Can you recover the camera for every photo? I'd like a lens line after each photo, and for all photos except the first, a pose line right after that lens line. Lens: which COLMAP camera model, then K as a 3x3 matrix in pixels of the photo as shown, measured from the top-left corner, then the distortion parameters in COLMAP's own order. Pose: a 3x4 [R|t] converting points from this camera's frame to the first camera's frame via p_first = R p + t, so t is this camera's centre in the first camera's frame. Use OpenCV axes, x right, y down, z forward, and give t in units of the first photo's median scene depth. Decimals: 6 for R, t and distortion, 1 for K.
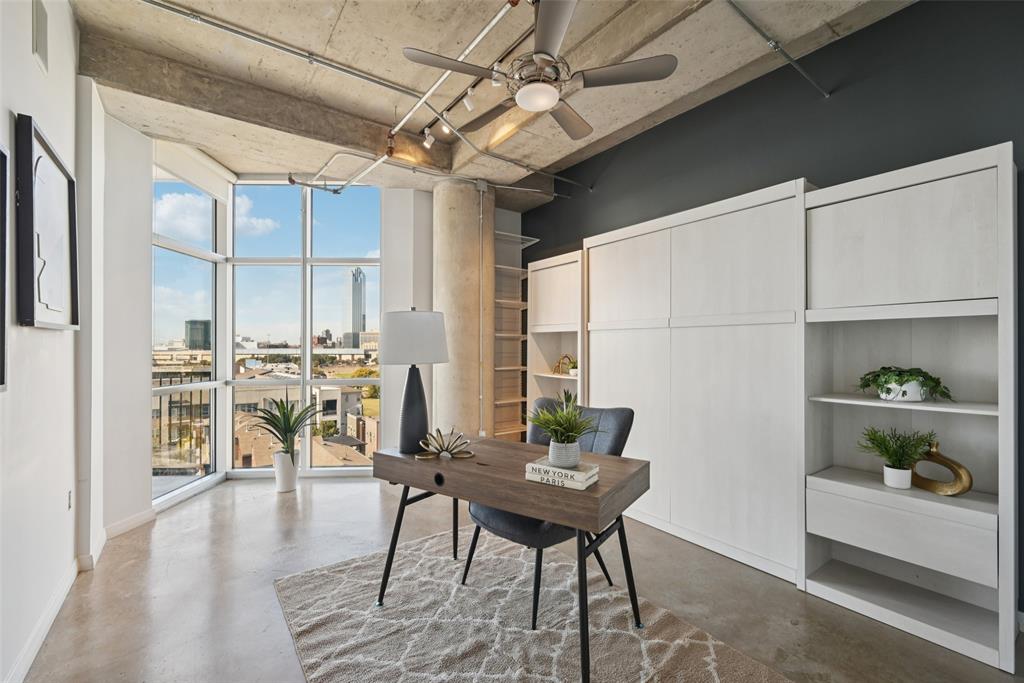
lens RADIAL K [[439.1, 0, 516.5], [0, 439.1, 346.7], [0, 0, 1]] dist [0.000237, 0.000085]
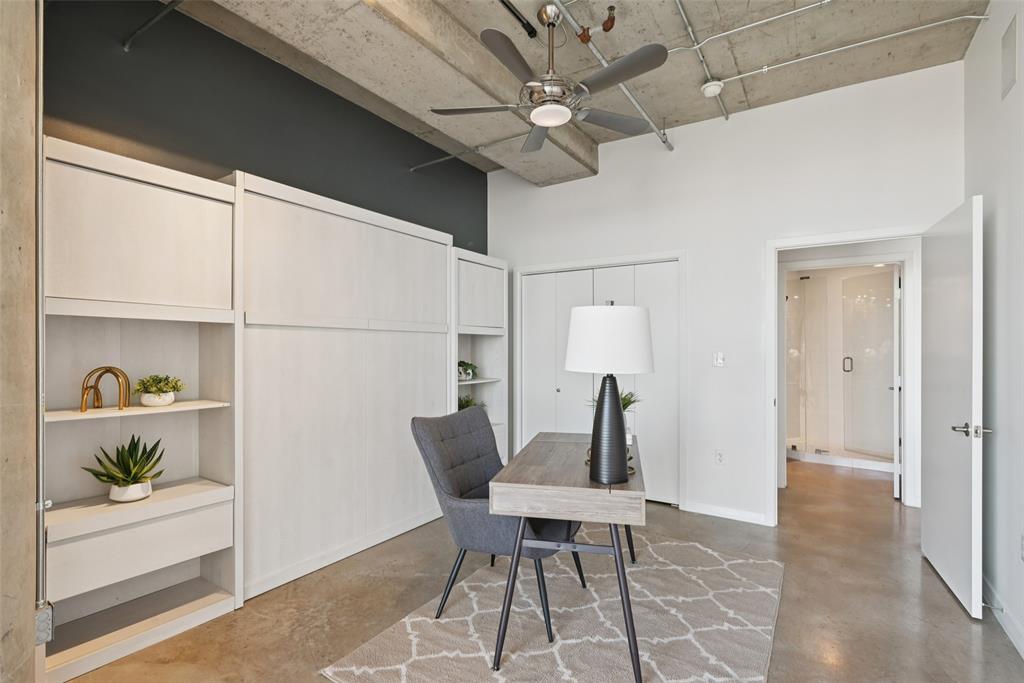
lens RADIAL K [[478.5, 0, 515.3], [0, 478.5, 343.2], [0, 0, 1]] dist [0.005514, 0.000249]
pose [[-0.357585, -0.000599, 0.933880, -0.716179], [-0.011094, 0.999932, -0.003606, -0.014500], [-0.933815, -0.011650, -0.357568, 1.061440]]
